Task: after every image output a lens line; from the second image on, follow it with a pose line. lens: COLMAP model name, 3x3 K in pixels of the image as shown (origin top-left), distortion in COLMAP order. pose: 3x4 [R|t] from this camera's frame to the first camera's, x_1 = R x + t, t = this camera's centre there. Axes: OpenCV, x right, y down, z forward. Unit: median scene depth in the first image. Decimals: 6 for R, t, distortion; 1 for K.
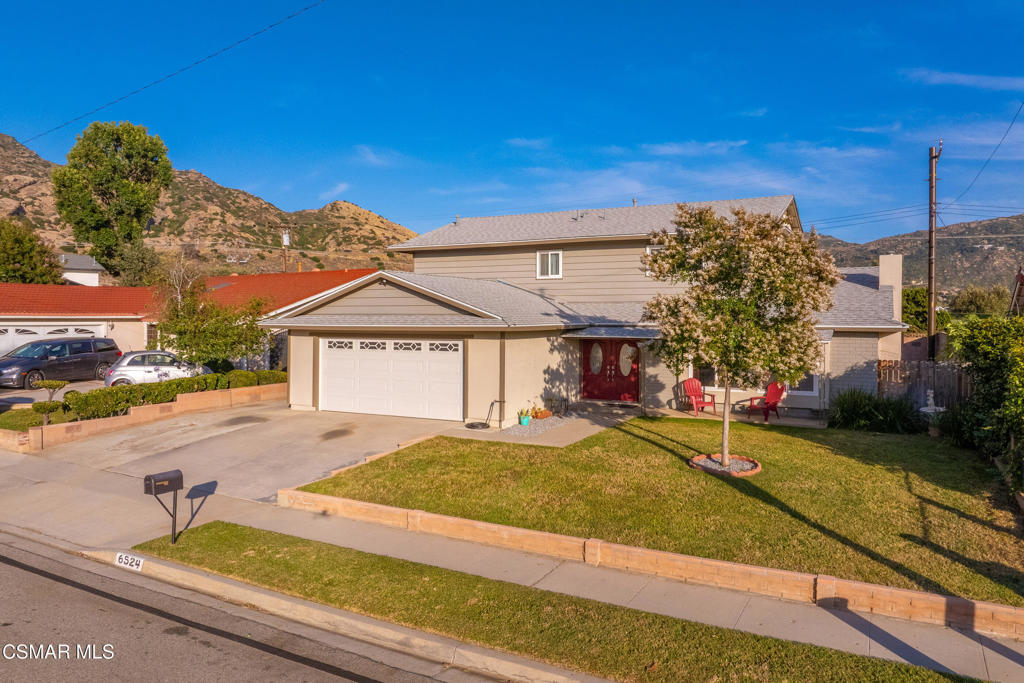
lens RADIAL K [[733.8, 0, 516.1], [0, 733.8, 322.9], [0, 0, 1]] dist [-0.078169, 0.054603]
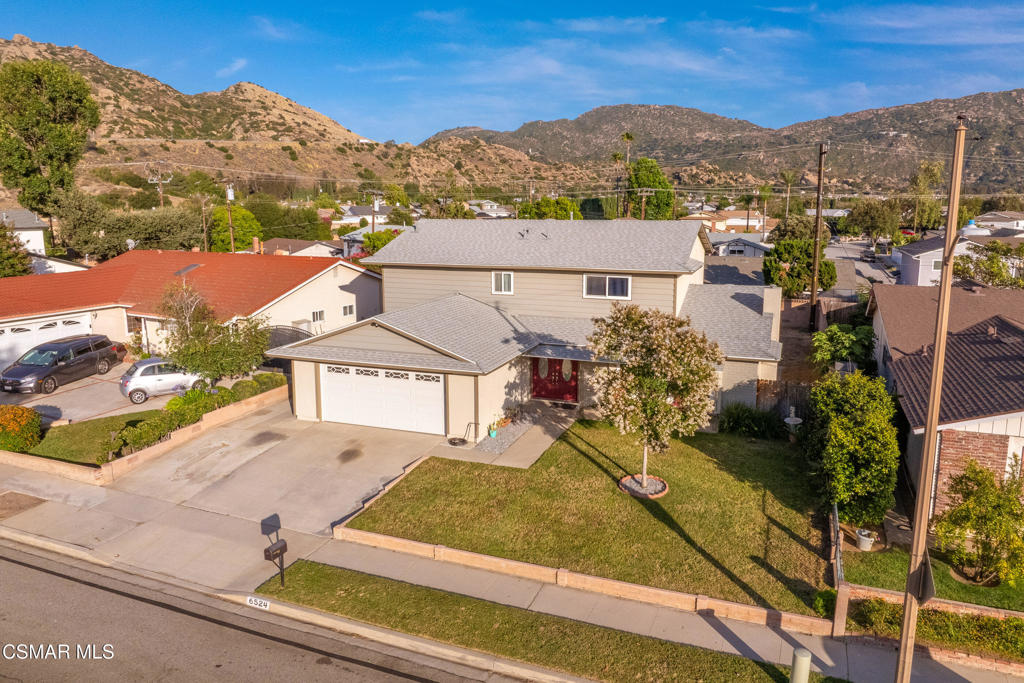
lens RADIAL K [[733.8, 0, 516.1], [0, 733.8, 322.9], [0, 0, 1]] dist [-0.078169, 0.054603]
pose [[0.993660, -0.025636, 0.109461, -0.084999], [0.007943, 0.987229, 0.159107, -0.269436], [-0.112142, -0.157229, 0.981174, -0.251534]]
